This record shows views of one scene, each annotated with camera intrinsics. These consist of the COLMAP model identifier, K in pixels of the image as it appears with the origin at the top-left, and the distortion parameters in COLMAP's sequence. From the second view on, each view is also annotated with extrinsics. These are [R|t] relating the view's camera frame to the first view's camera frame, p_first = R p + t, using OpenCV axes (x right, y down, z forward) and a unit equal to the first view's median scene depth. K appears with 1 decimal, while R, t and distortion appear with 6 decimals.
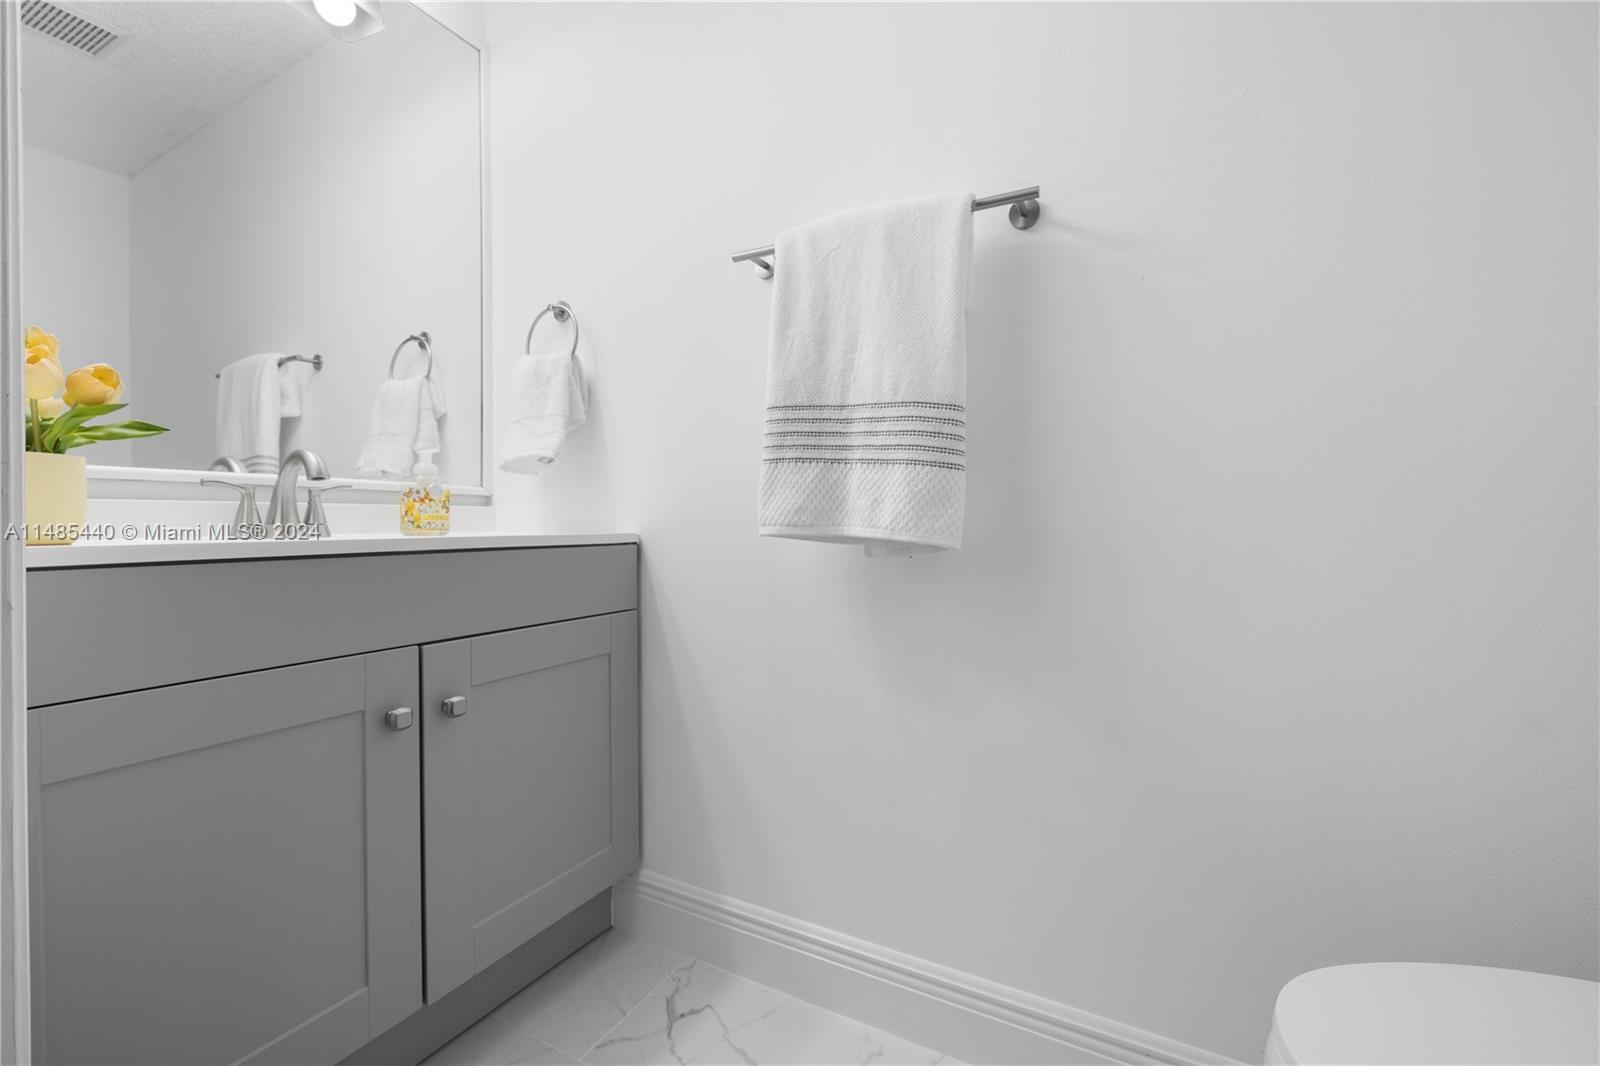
lens RADIAL K [[674.3, 0, 800.0], [0, 674.3, 533.0], [0, 0, 1]] dist [-0.000893, -0.000107]
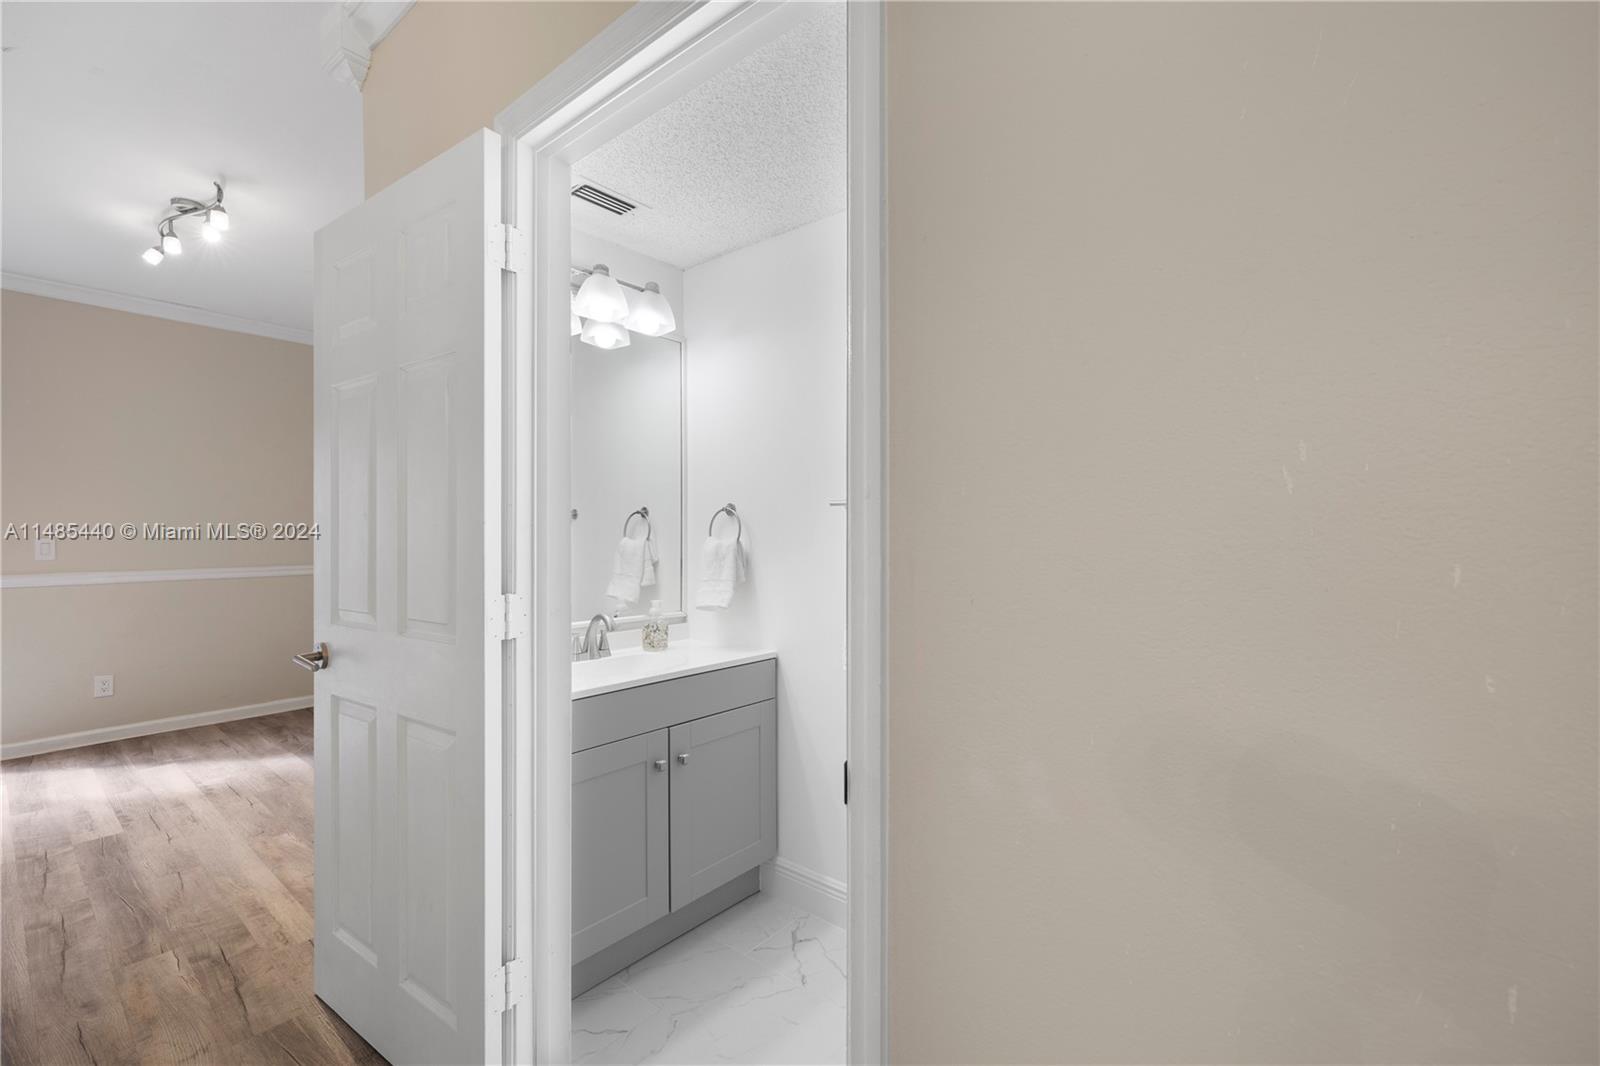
lens RADIAL K [[674.3, 0, 800.0], [0, 674.3, 533.0], [0, 0, 1]] dist [-0.000893, -0.000107]
pose [[0.981345, -0.003649, -0.192221, 0.137691], [-0.000638, 0.999753, -0.022231, -0.254602], [0.192255, 0.021939, 0.981100, -0.621172]]
